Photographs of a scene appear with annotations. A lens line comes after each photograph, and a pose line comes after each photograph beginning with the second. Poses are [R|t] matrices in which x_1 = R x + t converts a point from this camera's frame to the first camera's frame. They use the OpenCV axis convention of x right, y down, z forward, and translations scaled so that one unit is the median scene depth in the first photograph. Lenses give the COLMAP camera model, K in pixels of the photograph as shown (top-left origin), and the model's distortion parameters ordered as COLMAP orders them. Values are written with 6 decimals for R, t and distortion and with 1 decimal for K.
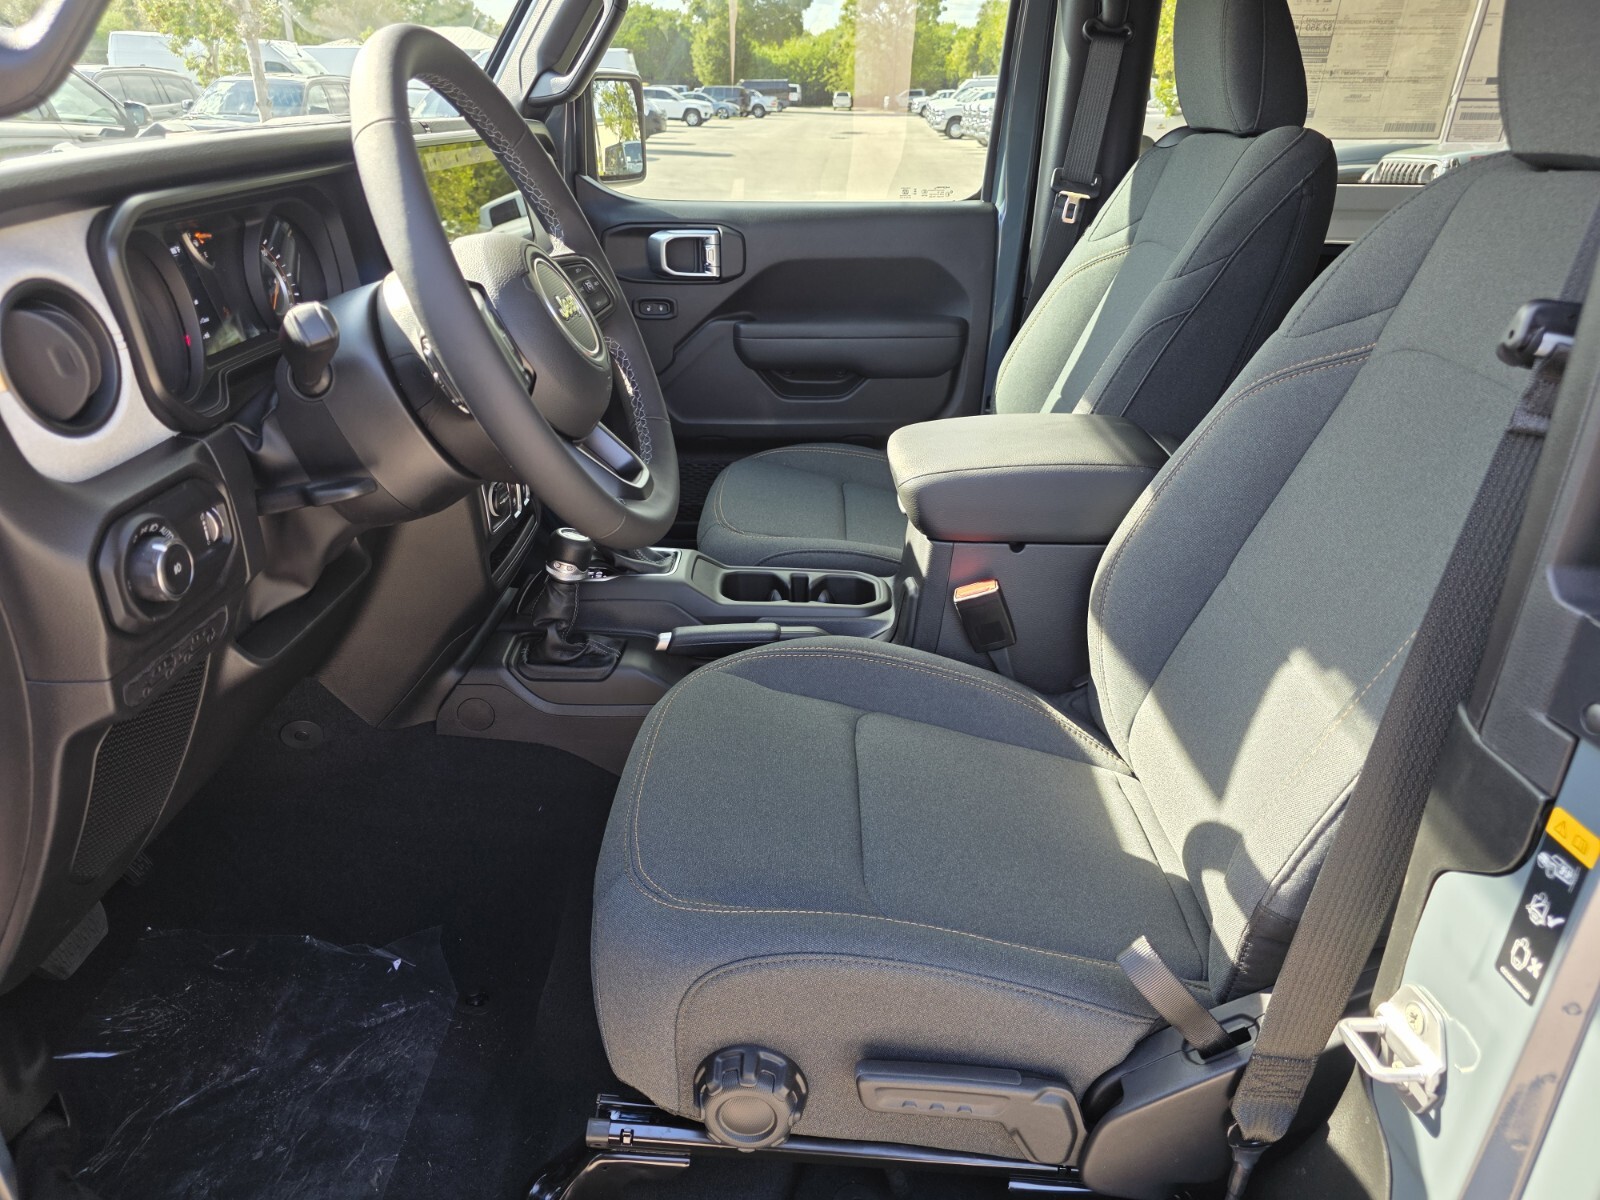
lens RADIAL K [[1083.6, 0, 827.8], [0, 1083.6, 633.1], [0, 0, 1]] dist [0.005806, -0.002719]
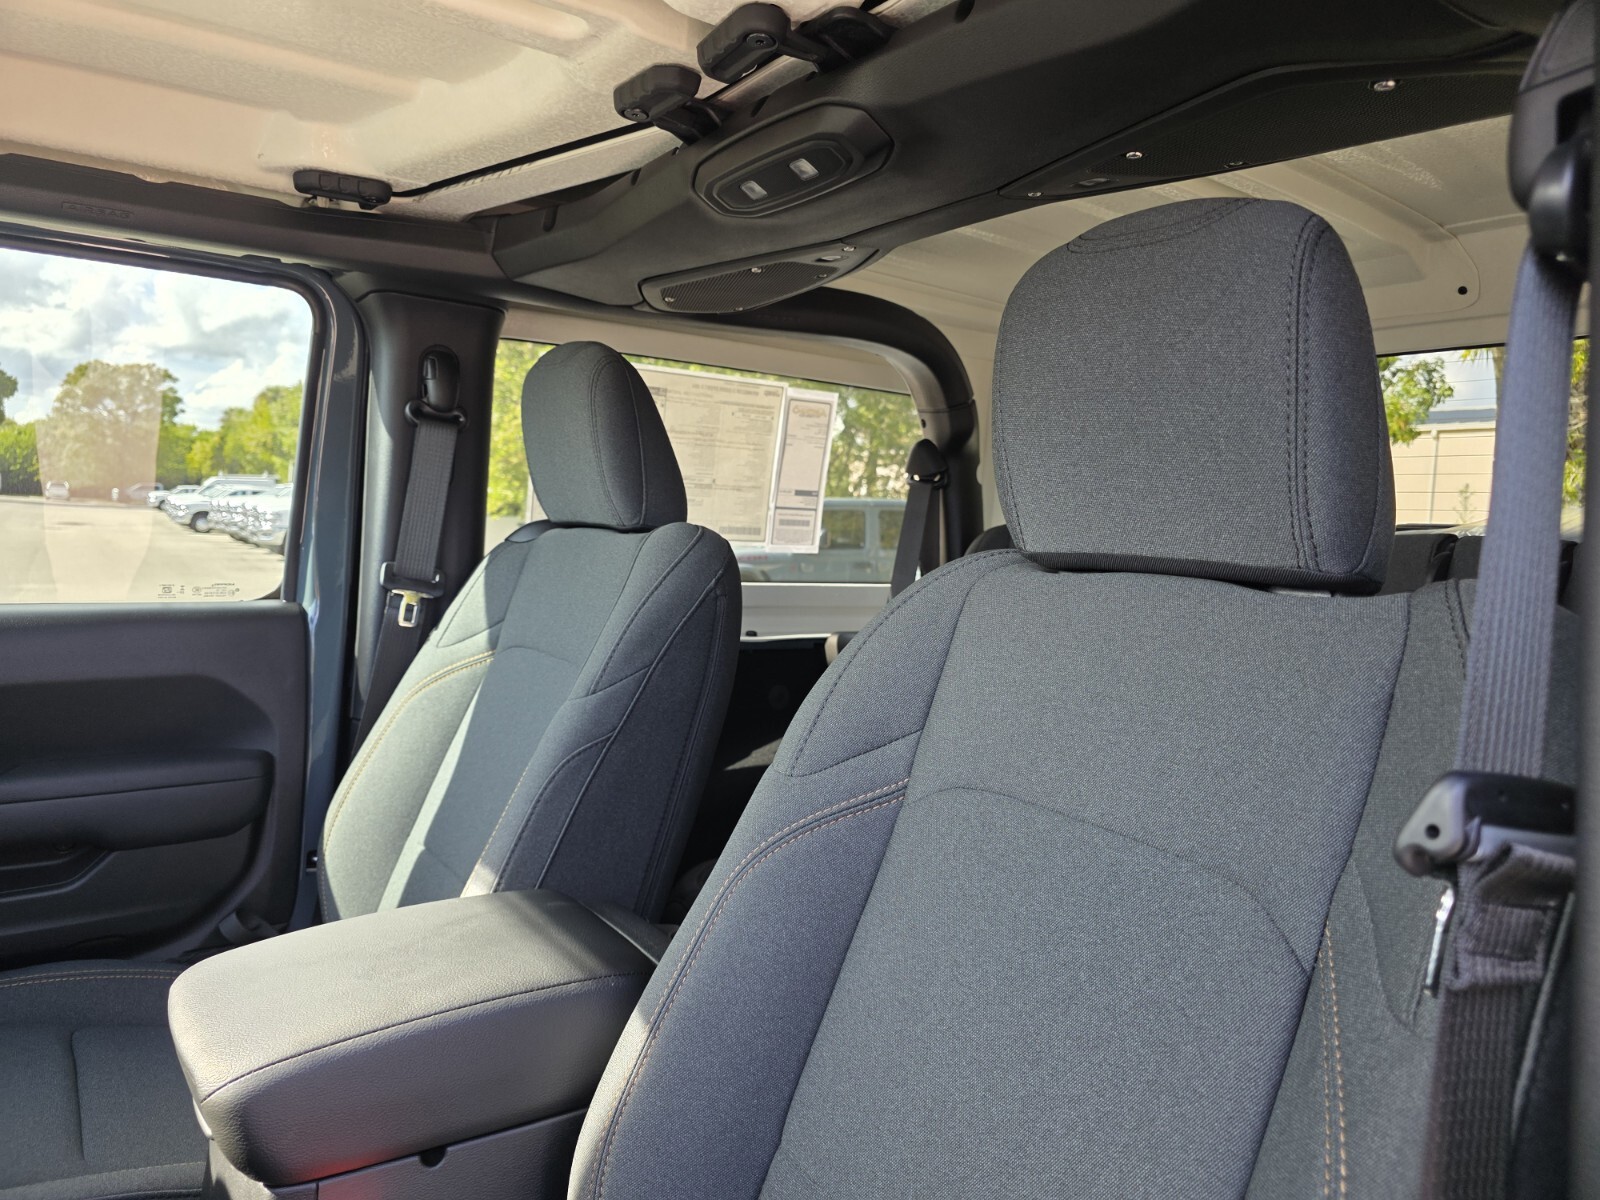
lens RADIAL K [[1086.7, 0, 769.0], [0, 1086.7, 599.1], [0, 0, 1]] dist [0.065071, -0.068997]
pose [[0.833932, -0.006078, 0.551834, 0.000560], [0.206883, 0.930461, -0.302393, -0.098911], [-0.511623, 0.366340, 0.777198, 0.232888]]
